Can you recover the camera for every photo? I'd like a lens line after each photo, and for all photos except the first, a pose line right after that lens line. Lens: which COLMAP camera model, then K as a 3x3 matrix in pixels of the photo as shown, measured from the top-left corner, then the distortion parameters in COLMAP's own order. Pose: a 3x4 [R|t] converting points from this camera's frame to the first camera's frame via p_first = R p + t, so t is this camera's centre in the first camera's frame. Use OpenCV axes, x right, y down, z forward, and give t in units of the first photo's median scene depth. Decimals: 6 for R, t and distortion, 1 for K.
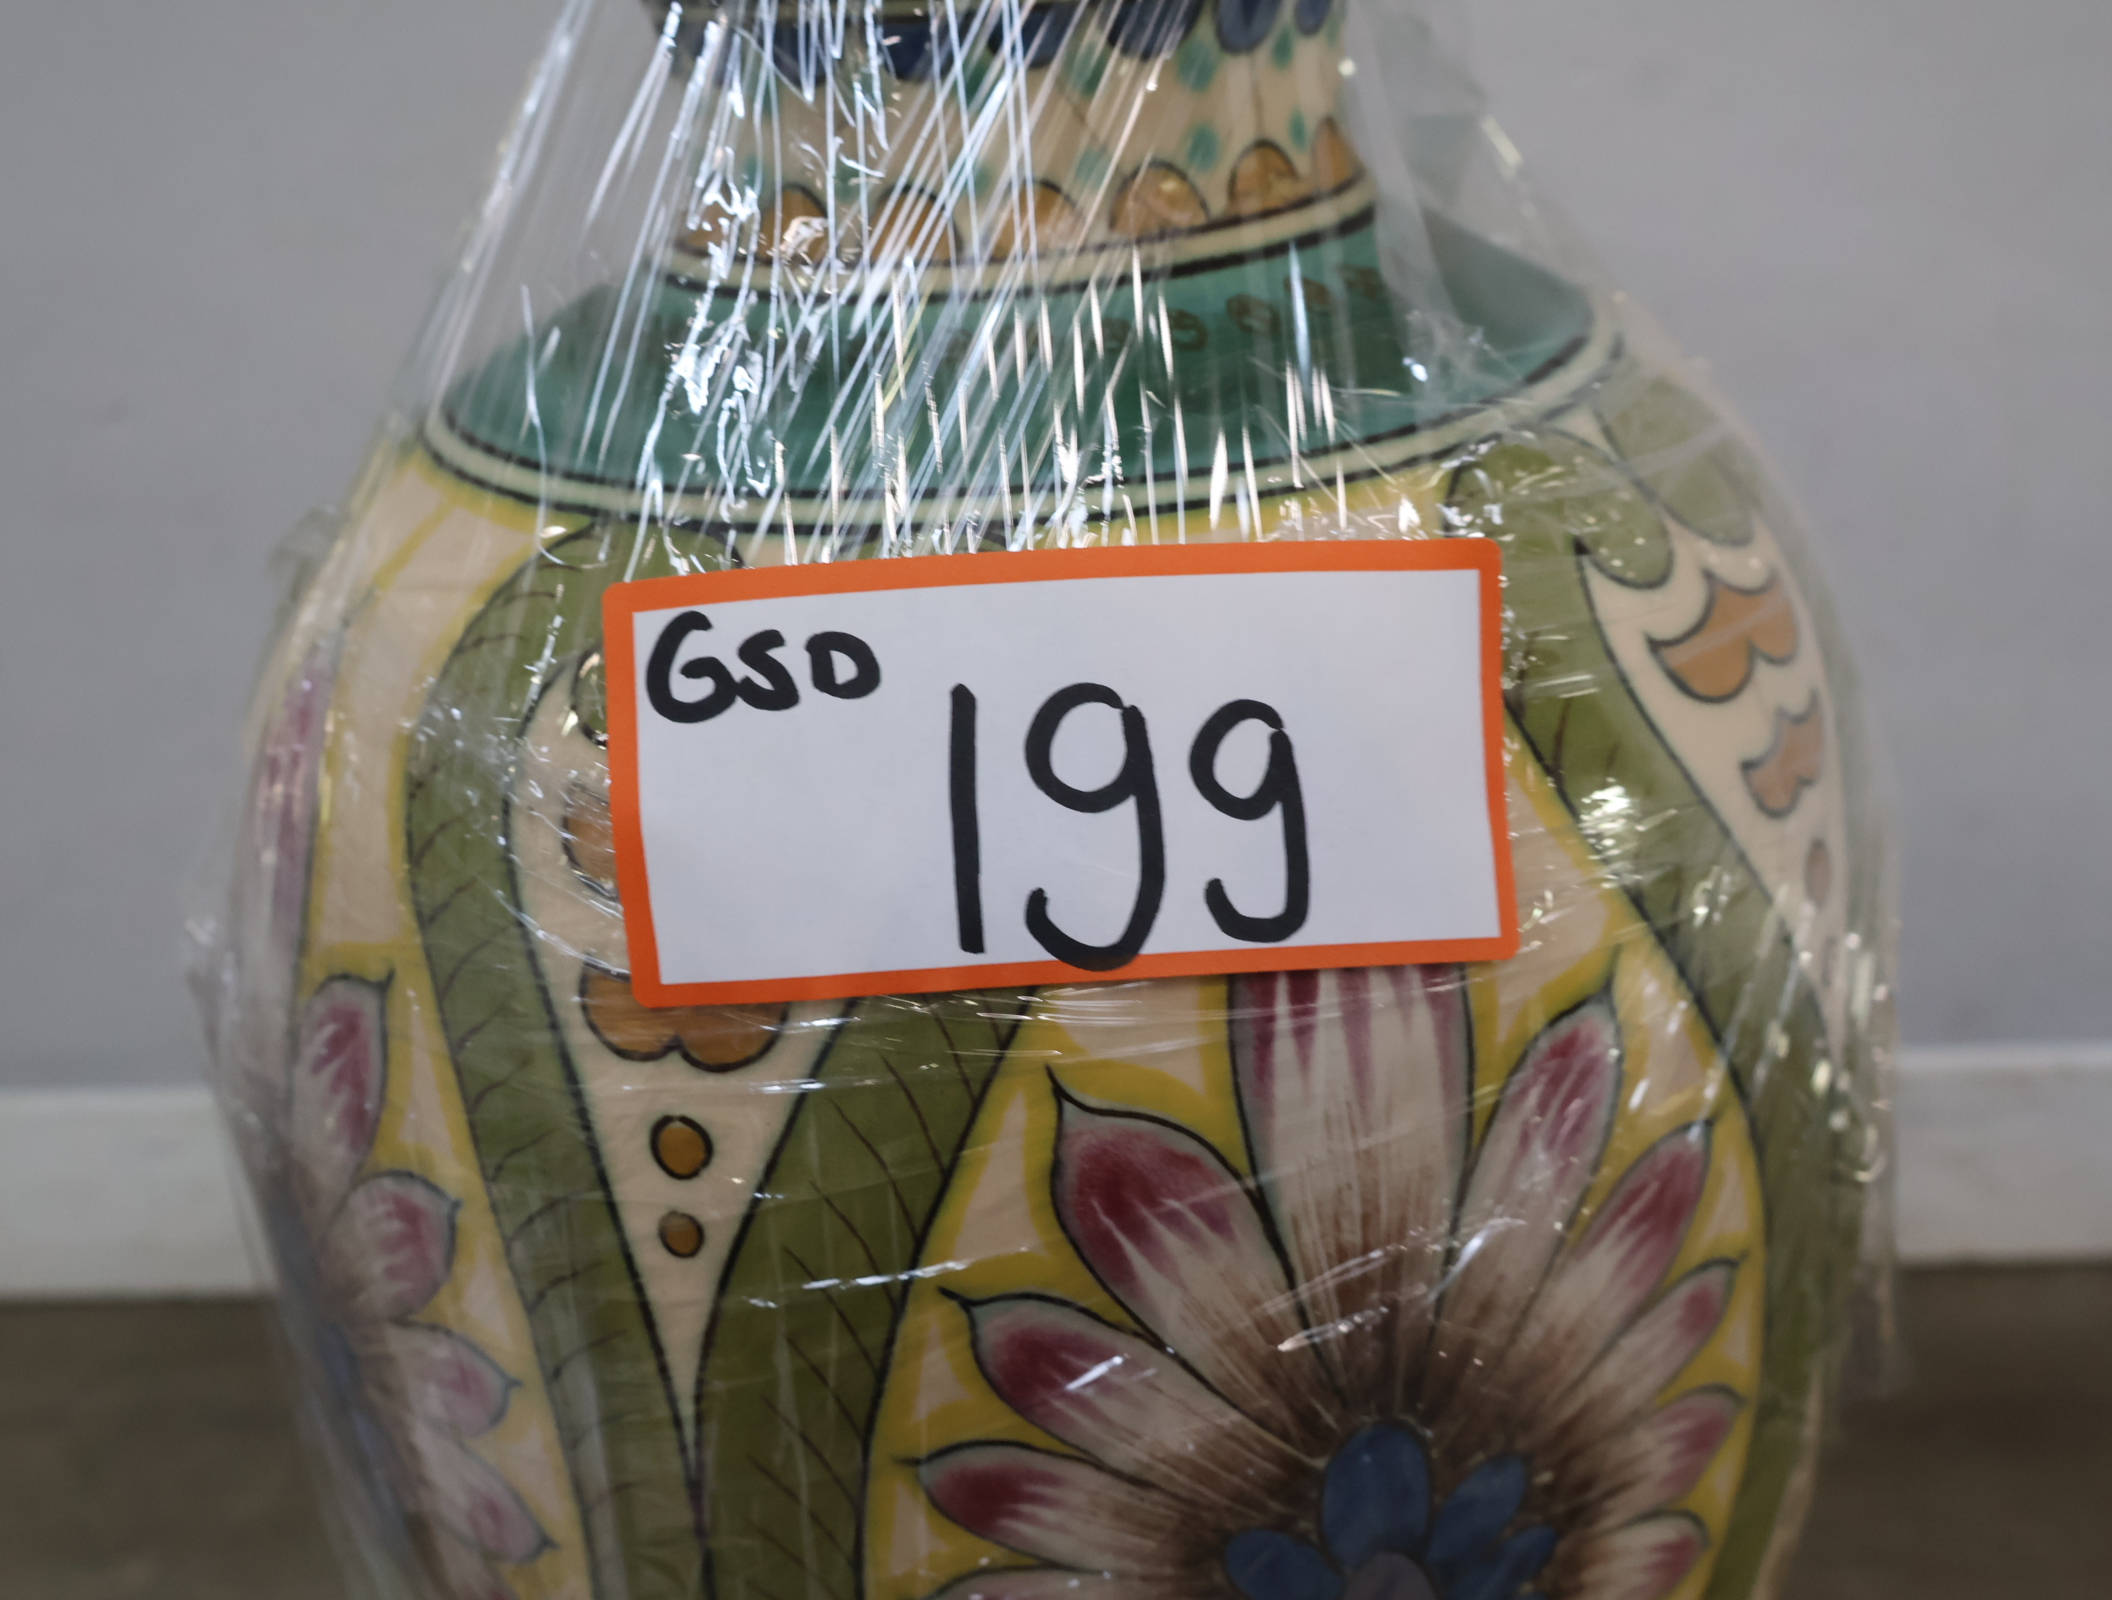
lens RADIAL K [[2176.5, 0, 1064.5], [0, 2176.5, 801.2], [0, 0, 1]] dist [0.013942, 0.000000]
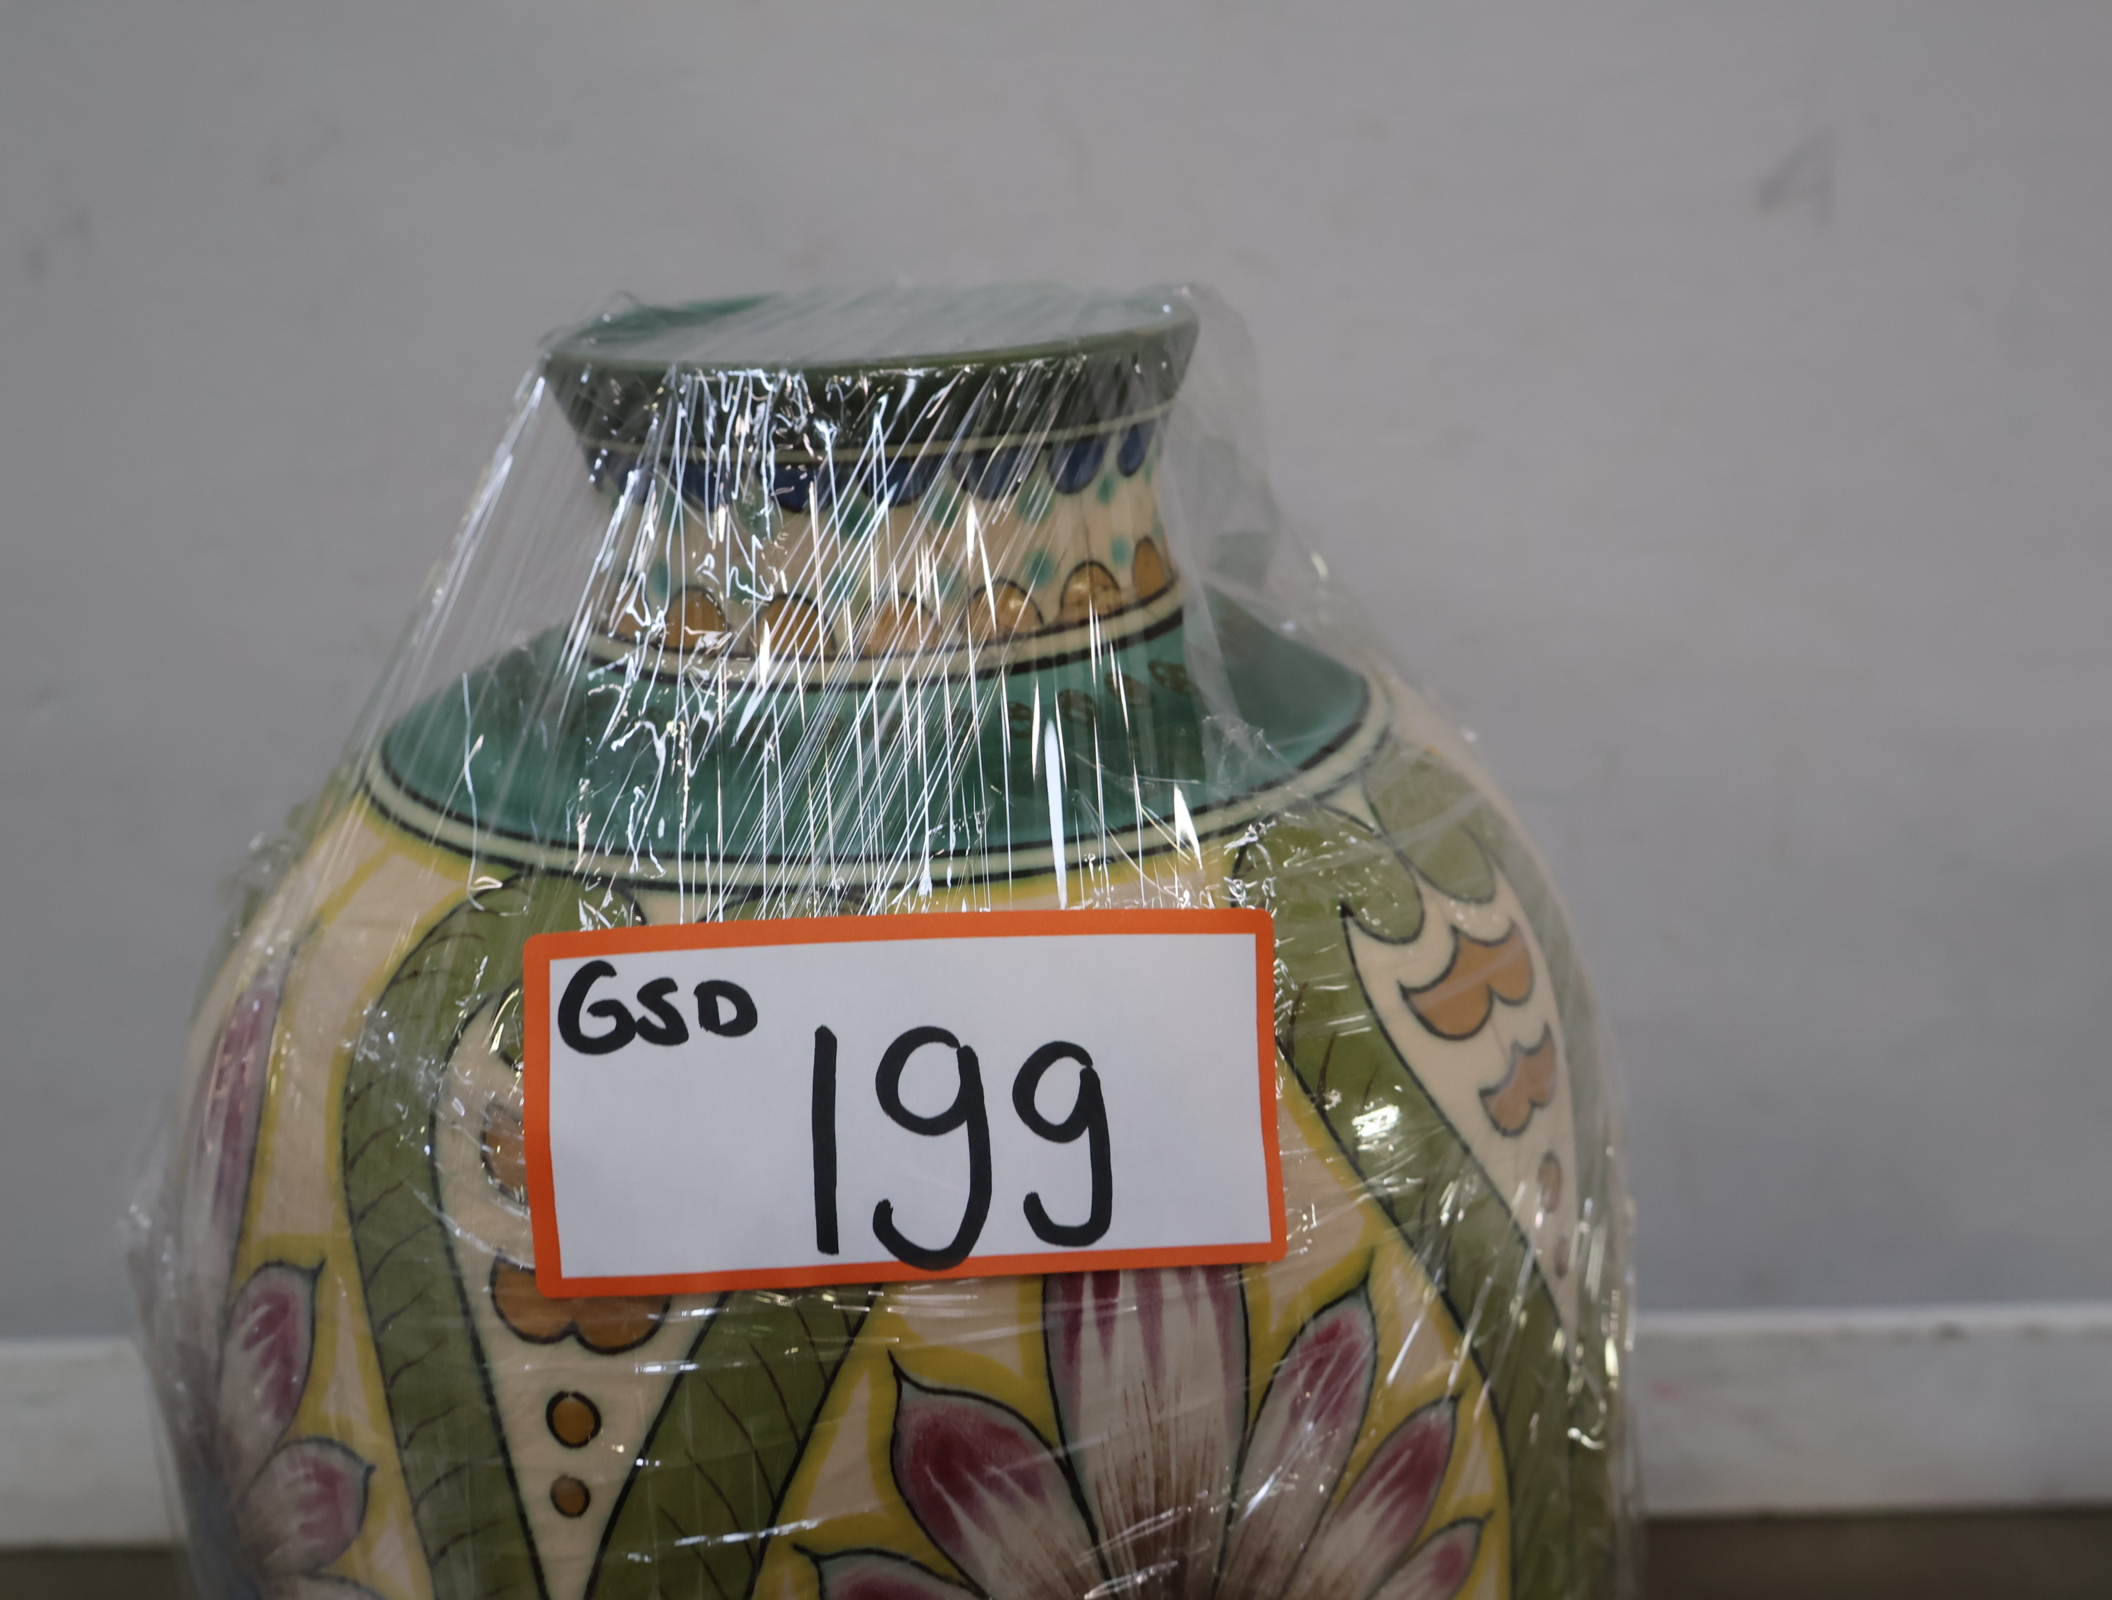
lens RADIAL K [[2176.5, 0, 1067.9], [0, 2176.5, 803.4], [0, 0, 1]] dist [0.013942, 0.000000]
pose [[0.998286, 0.019272, 0.055256, 0.016621], [-0.013492, 0.994577, -0.103126, -0.050300], [-0.056944, 0.102204, 0.993132, -0.198909]]
